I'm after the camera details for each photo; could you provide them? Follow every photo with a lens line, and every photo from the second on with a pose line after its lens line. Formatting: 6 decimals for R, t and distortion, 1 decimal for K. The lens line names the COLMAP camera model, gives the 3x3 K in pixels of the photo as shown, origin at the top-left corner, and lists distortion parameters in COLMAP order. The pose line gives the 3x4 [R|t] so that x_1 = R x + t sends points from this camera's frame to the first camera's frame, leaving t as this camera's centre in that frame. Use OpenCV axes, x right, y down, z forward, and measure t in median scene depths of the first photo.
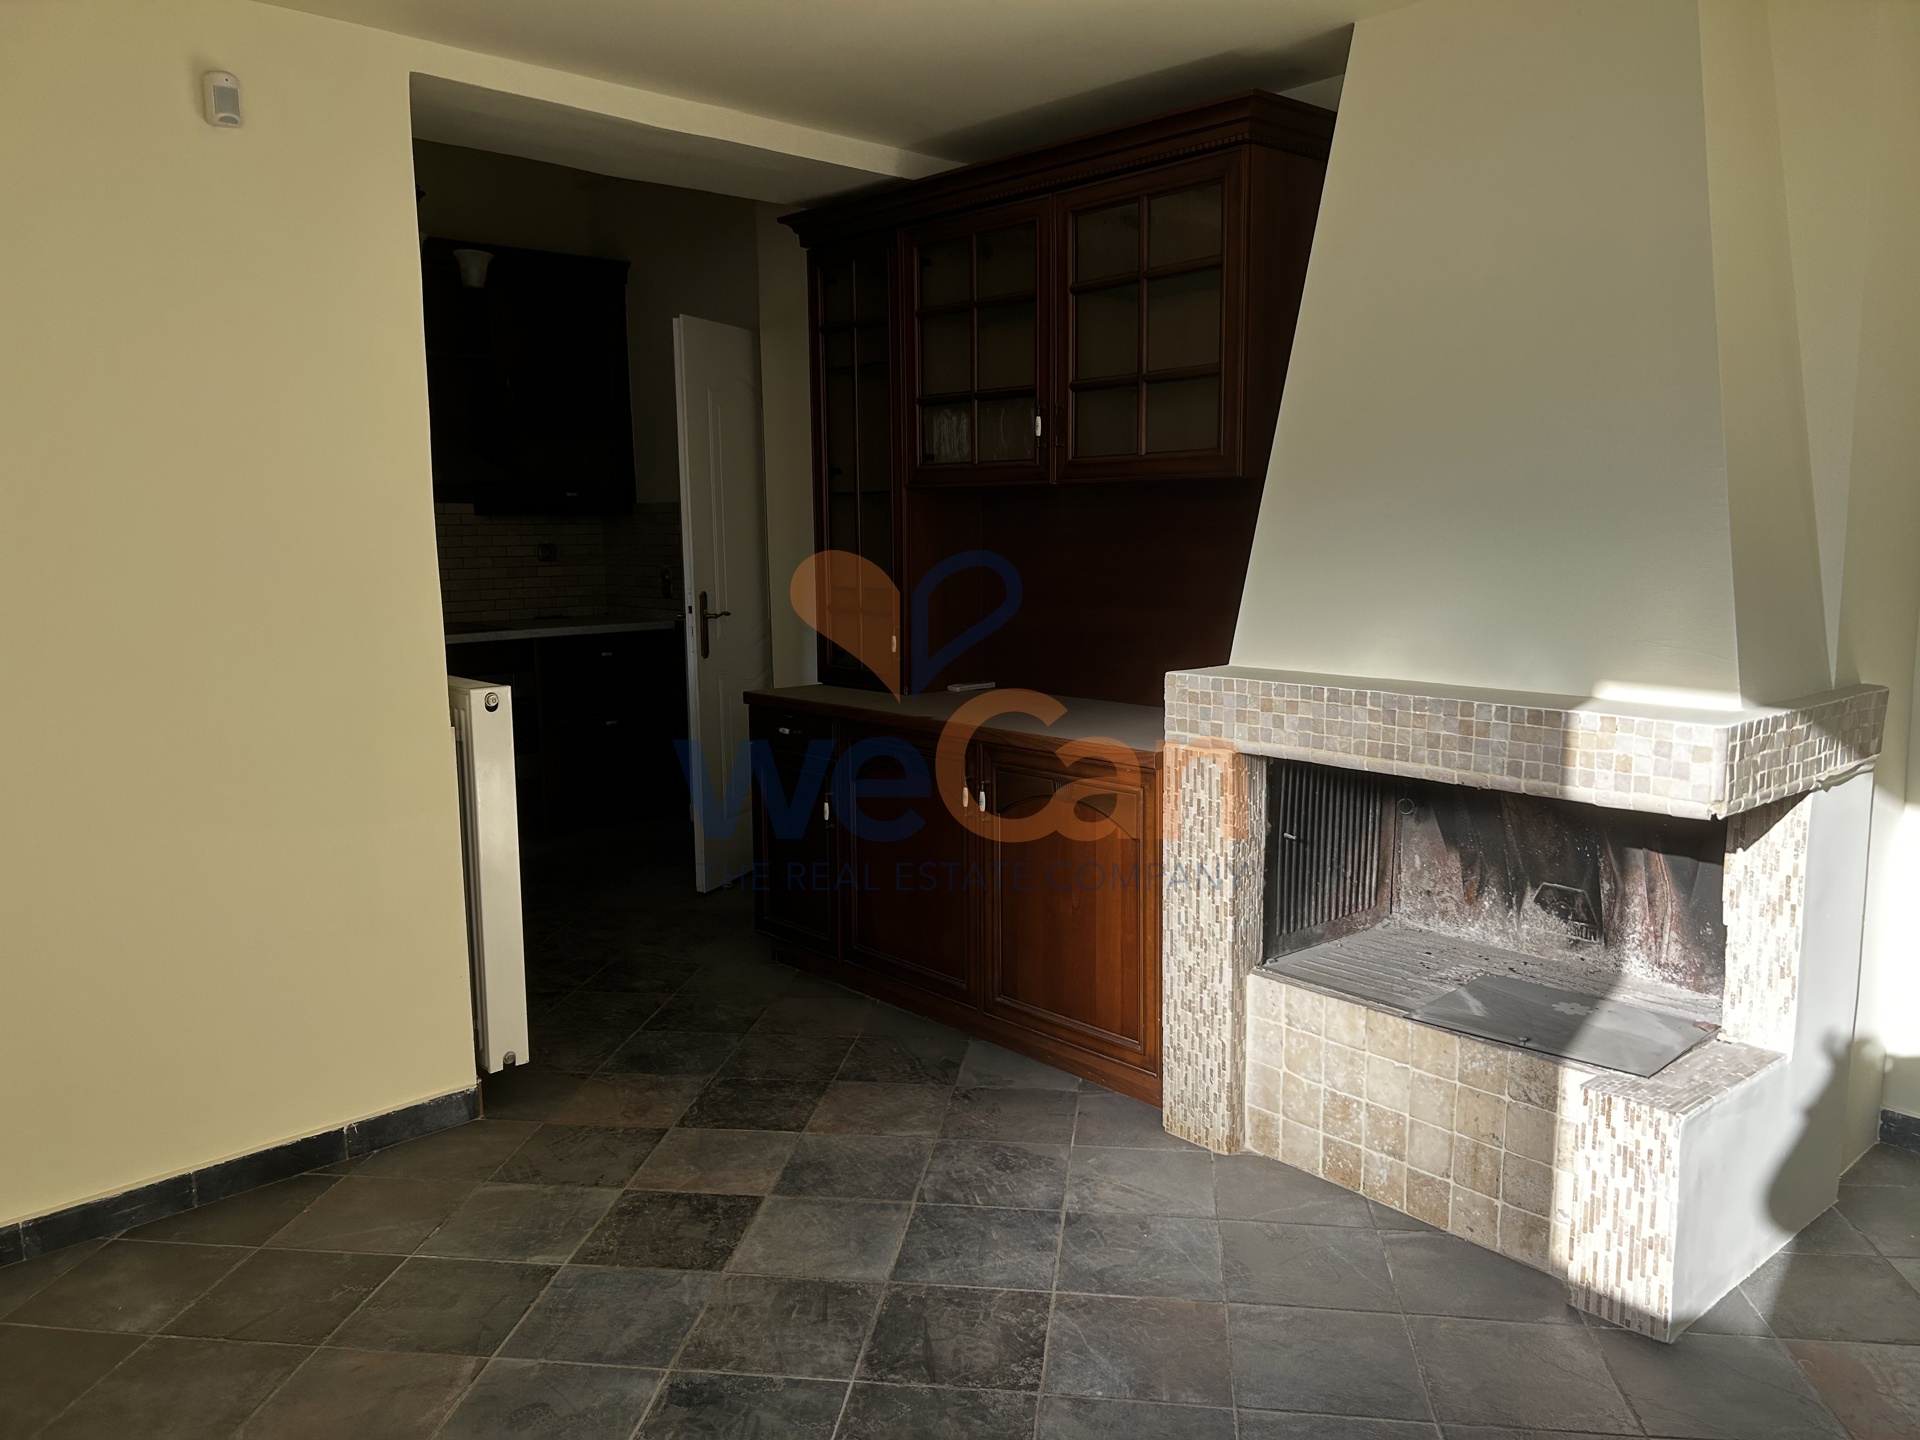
lens RADIAL K [[1452.2, 0, 956.7], [0, 1452.2, 722.4], [0, 0, 1]] dist [0.060909, -0.063529]
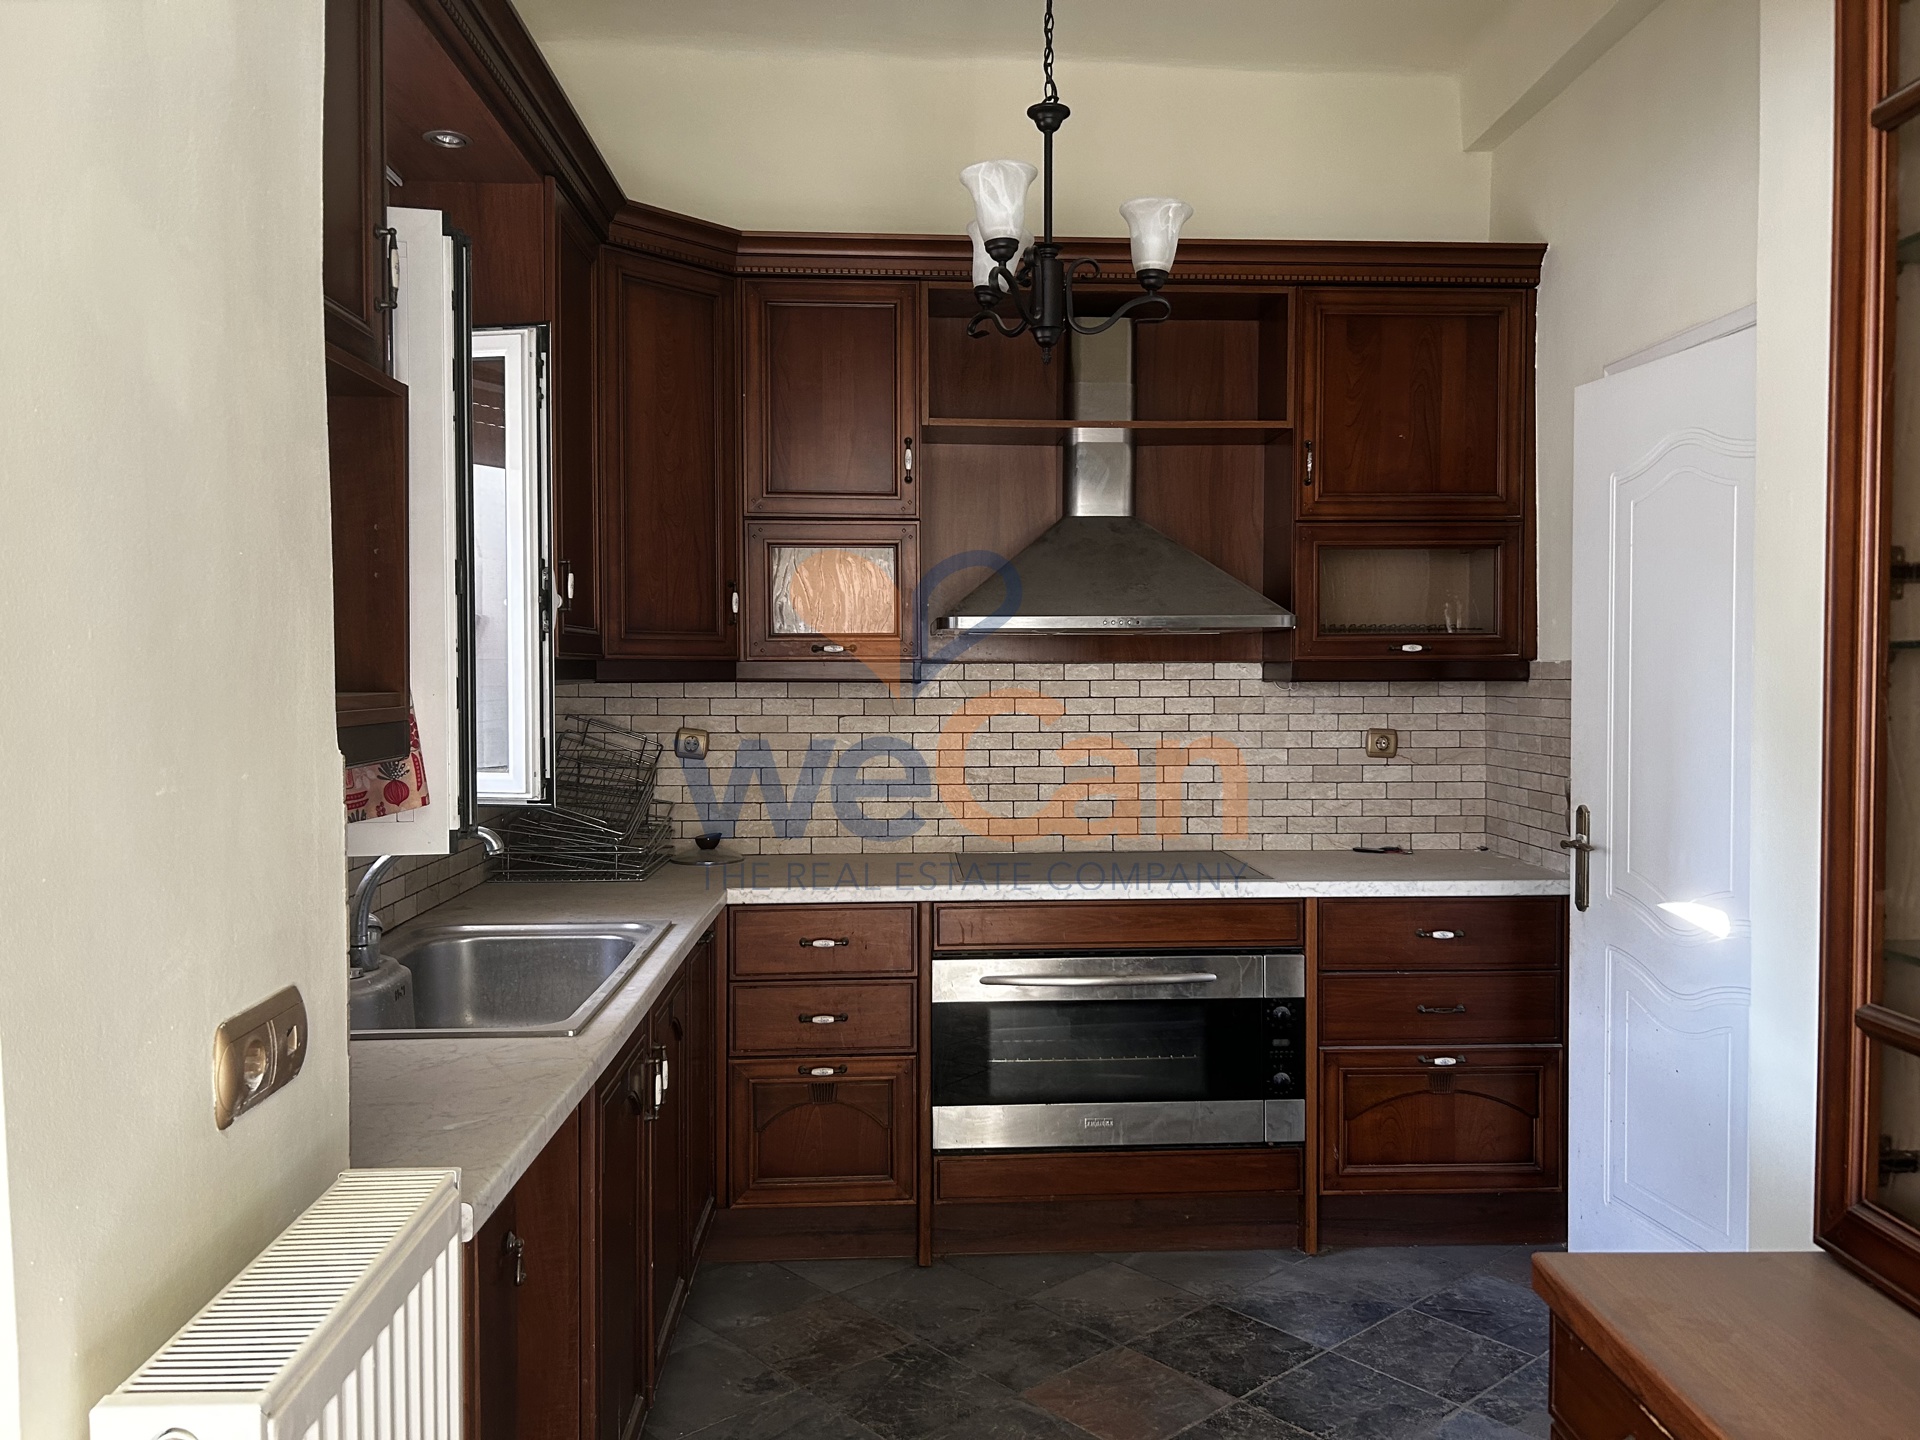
lens RADIAL K [[1452.2, 0, 961.5], [0, 1452.2, 716.4], [0, 0, 1]] dist [0.060909, -0.063529]
pose [[0.758091, 0.019634, -0.651854, -0.018250], [-0.096399, 0.991940, -0.082232, -0.060978], [0.644985, 0.125177, 0.753873, 0.431119]]
